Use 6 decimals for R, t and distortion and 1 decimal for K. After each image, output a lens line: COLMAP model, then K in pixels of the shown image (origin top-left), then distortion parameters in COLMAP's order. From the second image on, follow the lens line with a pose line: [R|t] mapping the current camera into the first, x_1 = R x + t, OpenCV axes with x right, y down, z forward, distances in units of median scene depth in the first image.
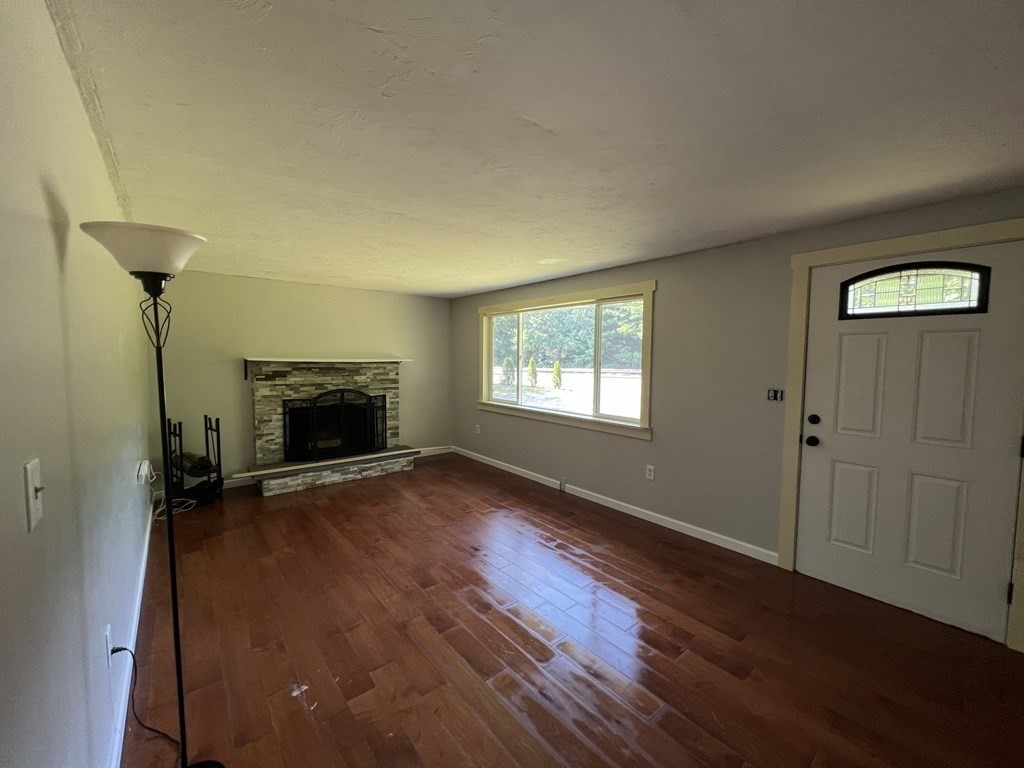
lens RADIAL K [[414.1, 0, 506.6], [0, 414.1, 382.9], [0, 0, 1]] dist [-0.001310, -0.000027]
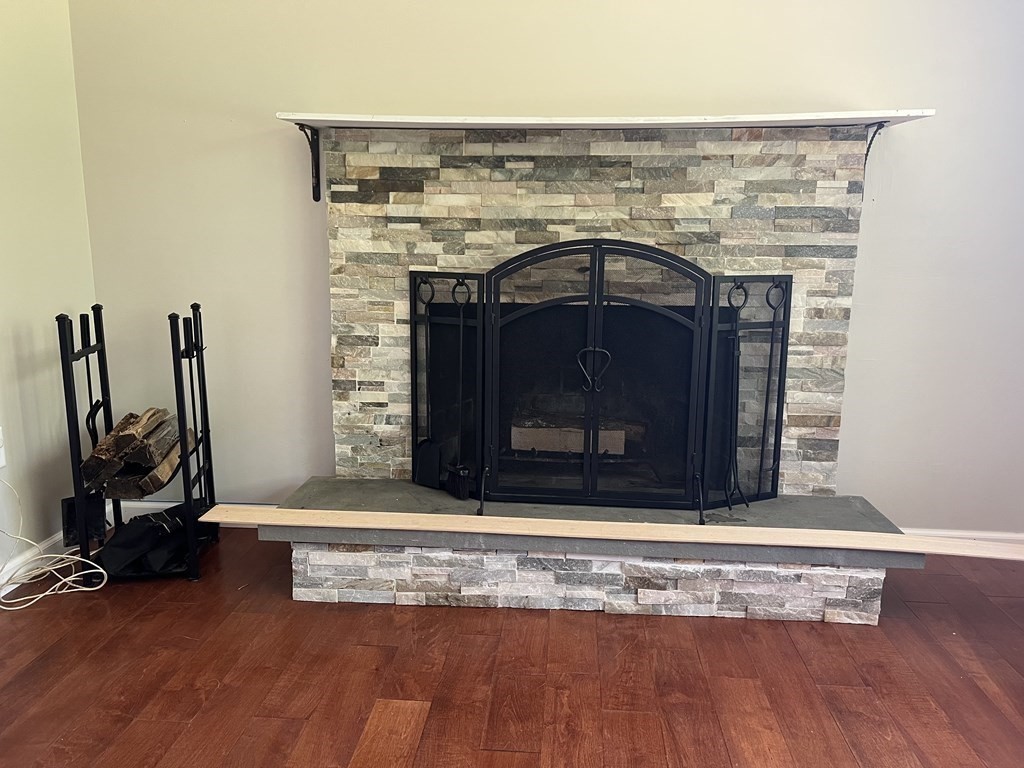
lens RADIAL K [[769.3, 0, 504.6], [0, 769.3, 380.6], [0, 0, 1]] dist [0.034044, -0.019792]
pose [[0.724225, 0.124199, -0.678287, -0.118013], [-0.045022, 0.990064, 0.133216, 0.040113], [0.688093, -0.065940, 0.722620, 0.637826]]
